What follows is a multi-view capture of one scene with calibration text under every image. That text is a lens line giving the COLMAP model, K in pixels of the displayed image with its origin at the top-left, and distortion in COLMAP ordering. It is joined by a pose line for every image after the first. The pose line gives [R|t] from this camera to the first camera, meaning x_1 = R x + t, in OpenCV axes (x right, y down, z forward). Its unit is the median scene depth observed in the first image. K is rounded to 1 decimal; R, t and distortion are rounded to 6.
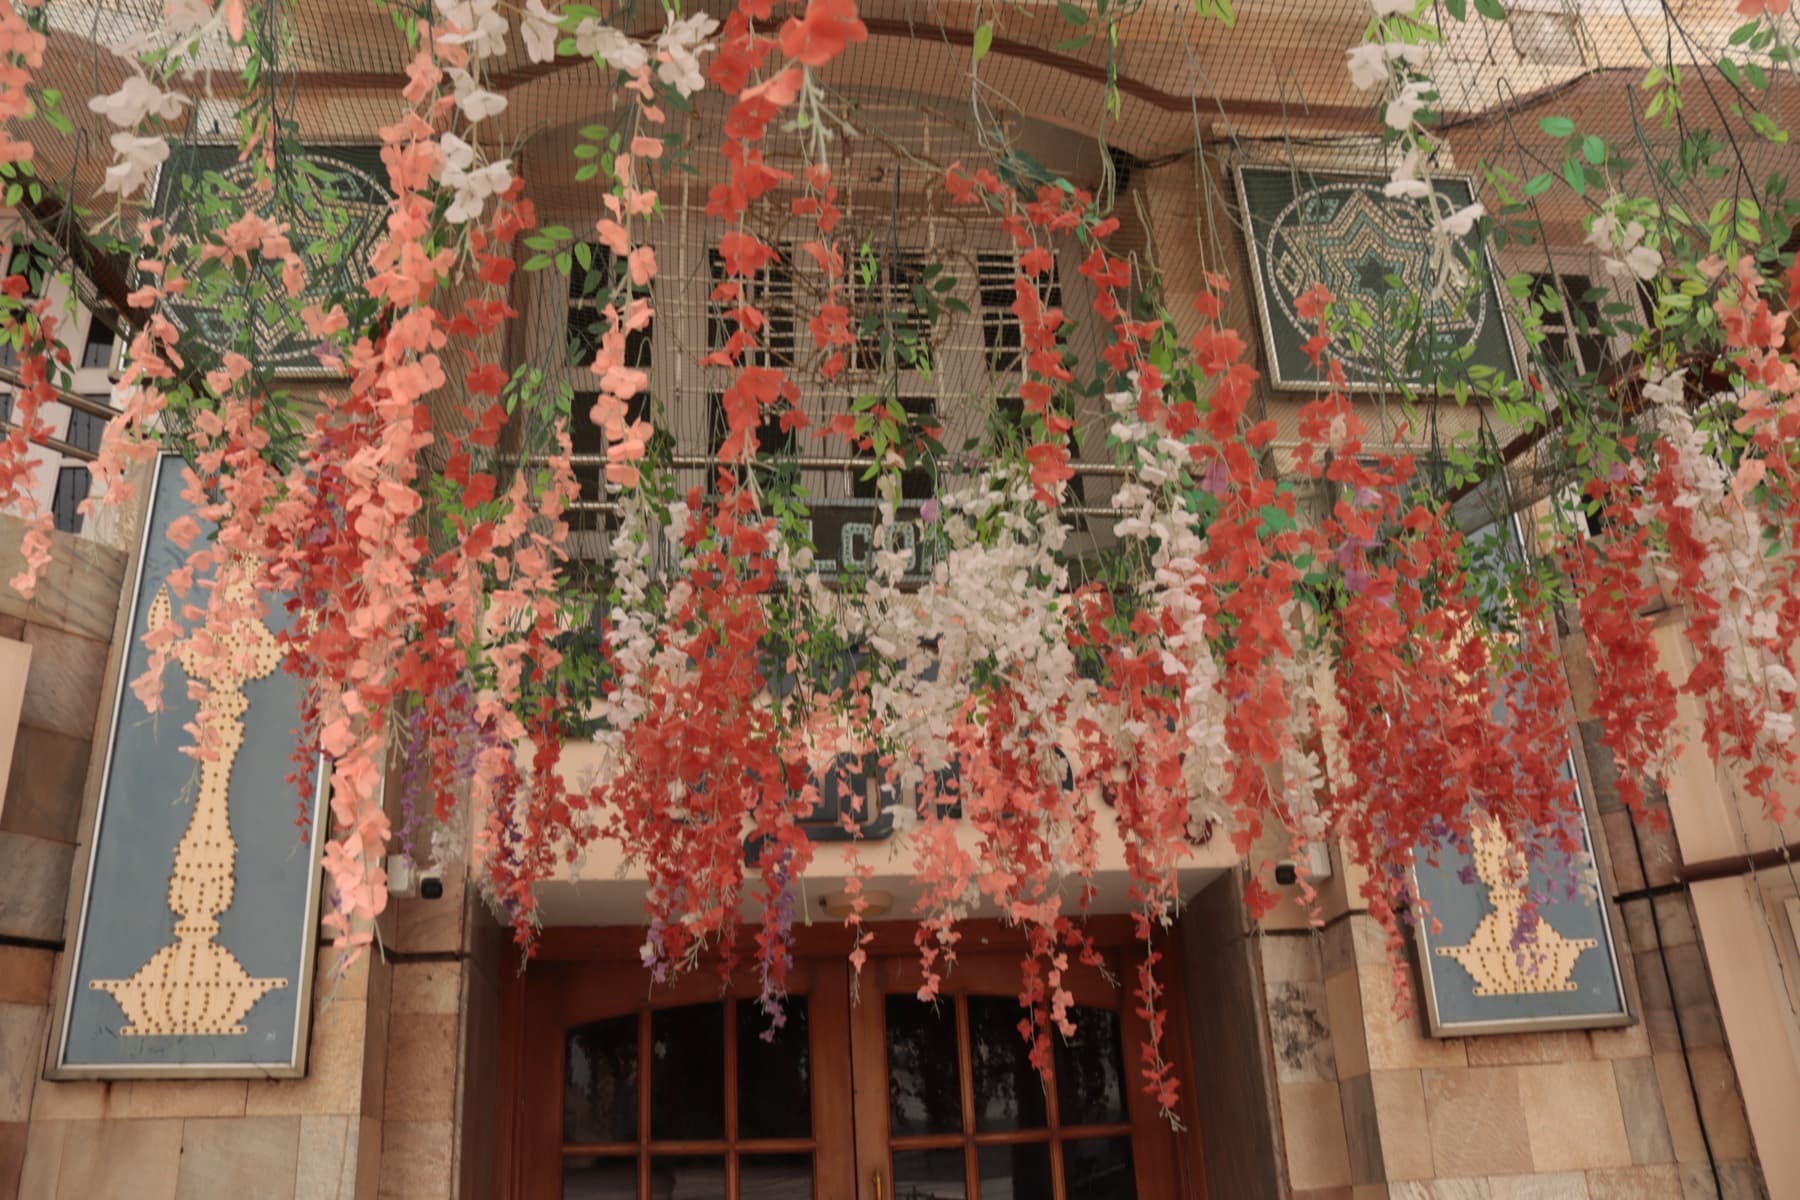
lens RADIAL K [[1502.4, 0, 892.4], [0, 1502.4, 602.0], [0, 0, 1]] dist [-0.173871, 0.149220]
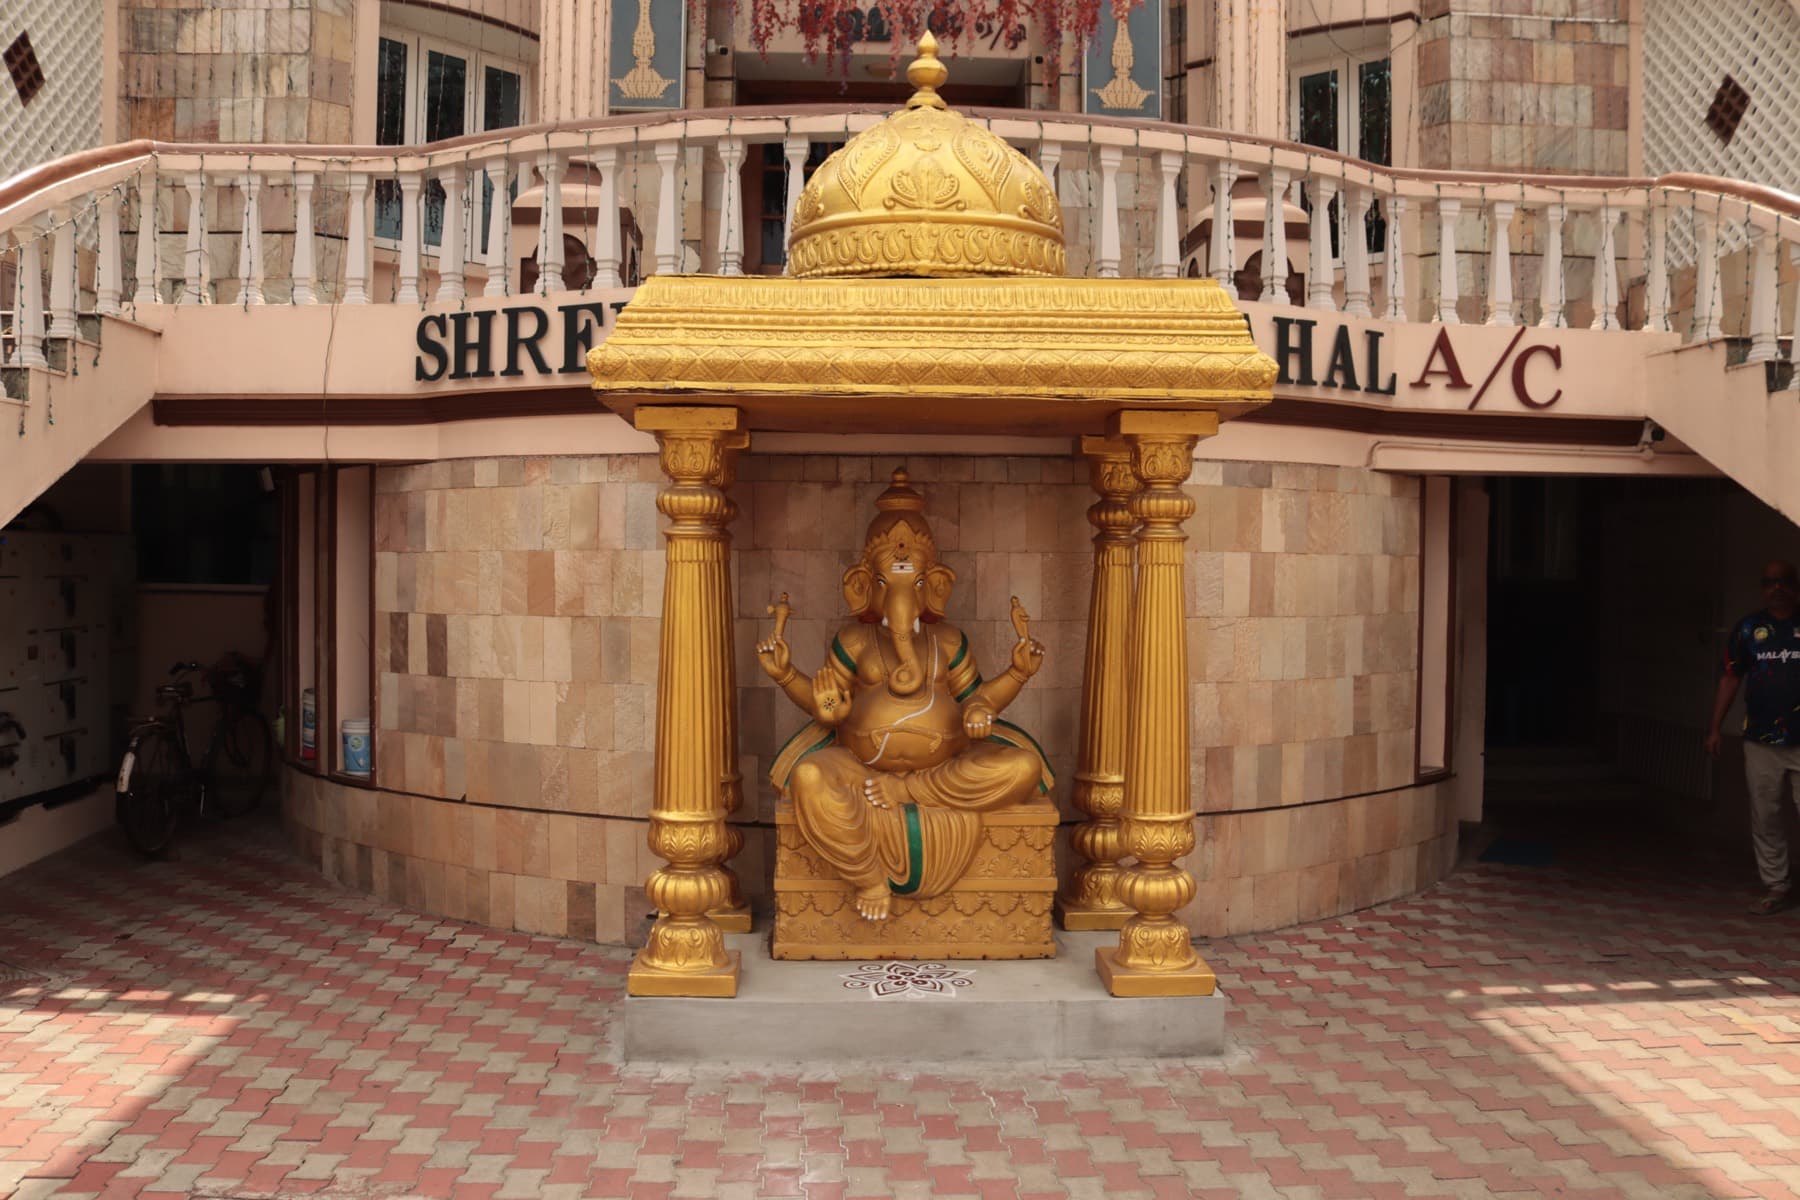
lens RADIAL K [[1502.4, 0, 892.4], [0, 1502.4, 602.0], [0, 0, 1]] dist [-0.173871, 0.149220]
pose [[0.996840, 0.056406, -0.055929, 0.223091], [-0.027772, 0.907147, 0.419897, -0.035115], [0.074420, -0.417017, 0.905847, -1.964577]]
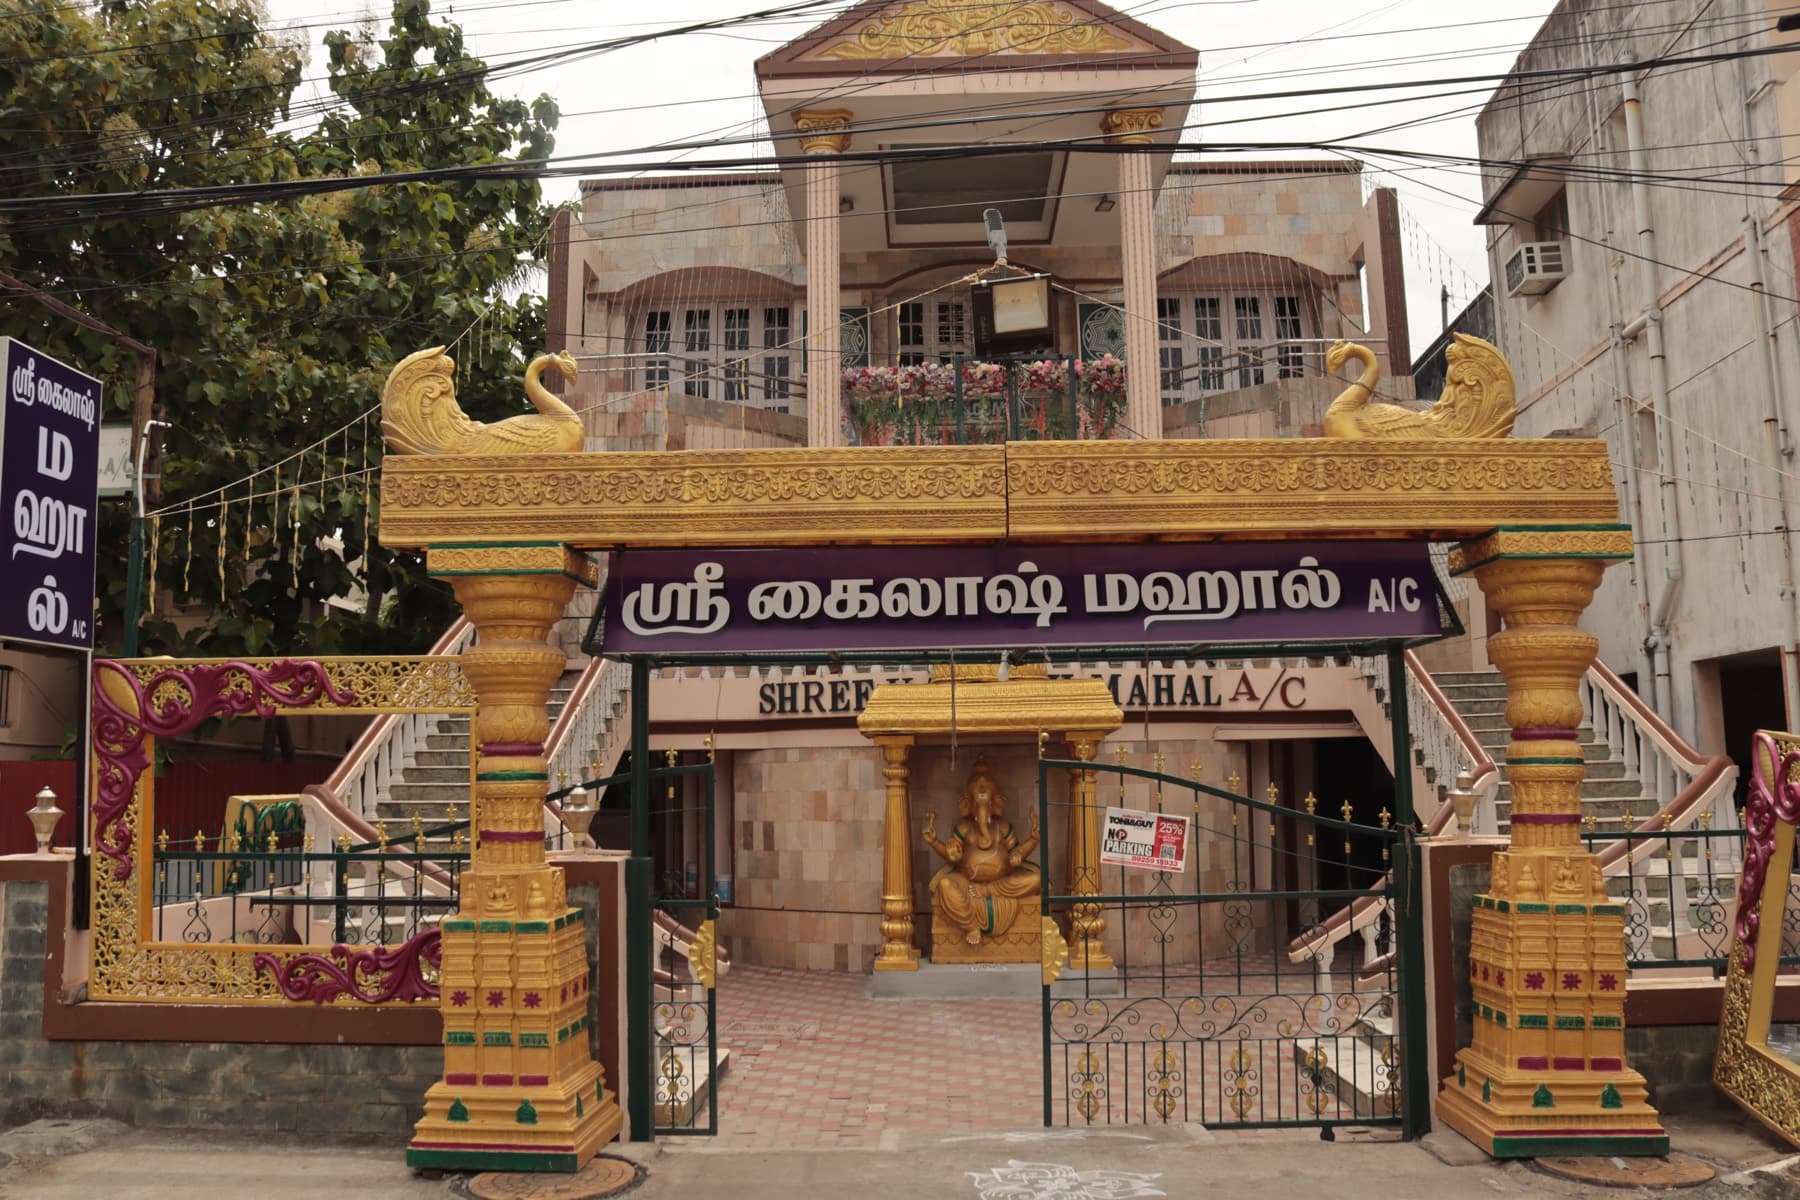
lens RADIAL K [[1502.4, 0, 892.4], [0, 1502.4, 602.0], [0, 0, 1]] dist [-0.173871, 0.149220]
pose [[0.988911, 0.015067, -0.147742, 0.444790], [0.027694, 0.958679, 0.283139, -0.857837], [0.145903, -0.284091, 0.947631, -3.787339]]
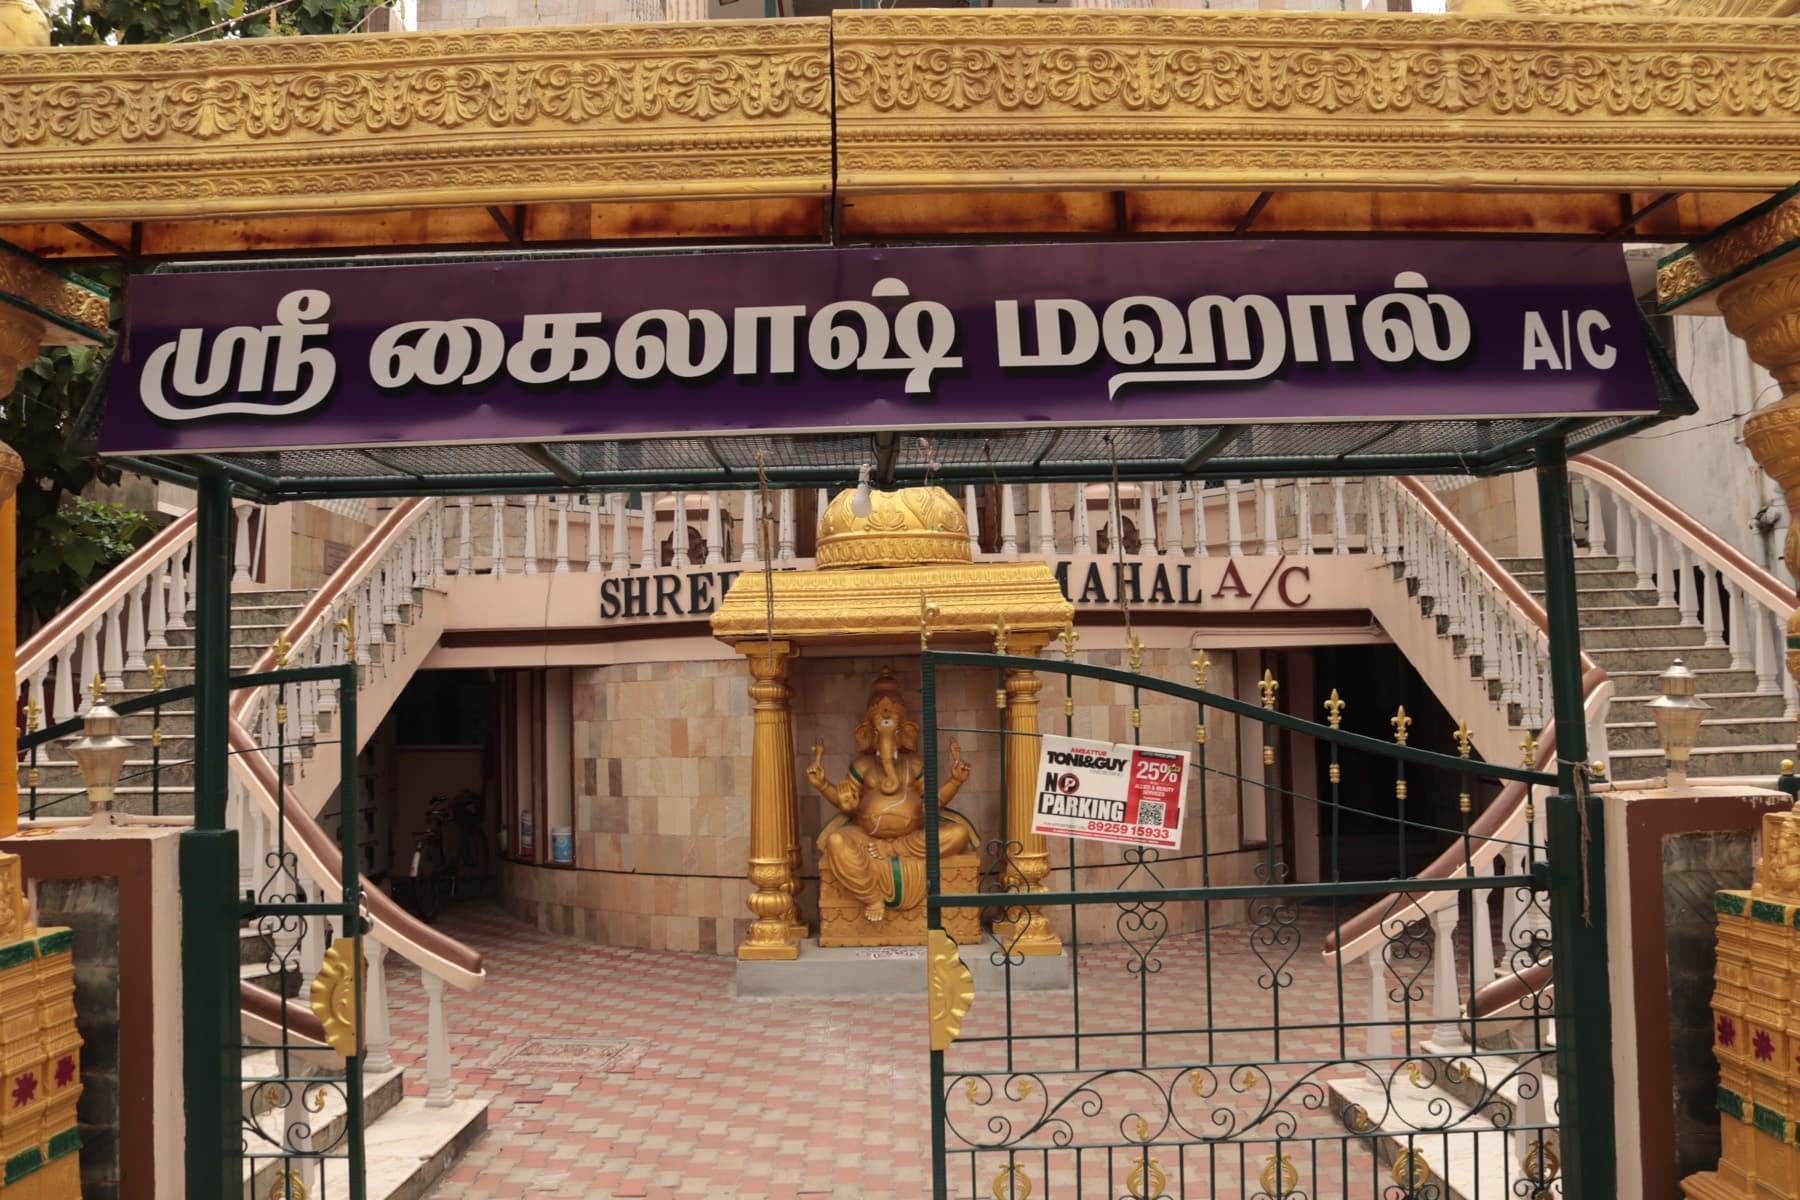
lens RADIAL K [[1502.4, 0, 892.4], [0, 1502.4, 602.0], [0, 0, 1]] dist [-0.173871, 0.149220]
pose [[0.993088, 0.014135, -0.116518, 0.454952], [0.024893, 0.944774, 0.326774, -0.489290], [0.114702, -0.327416, 0.937892, -2.973526]]
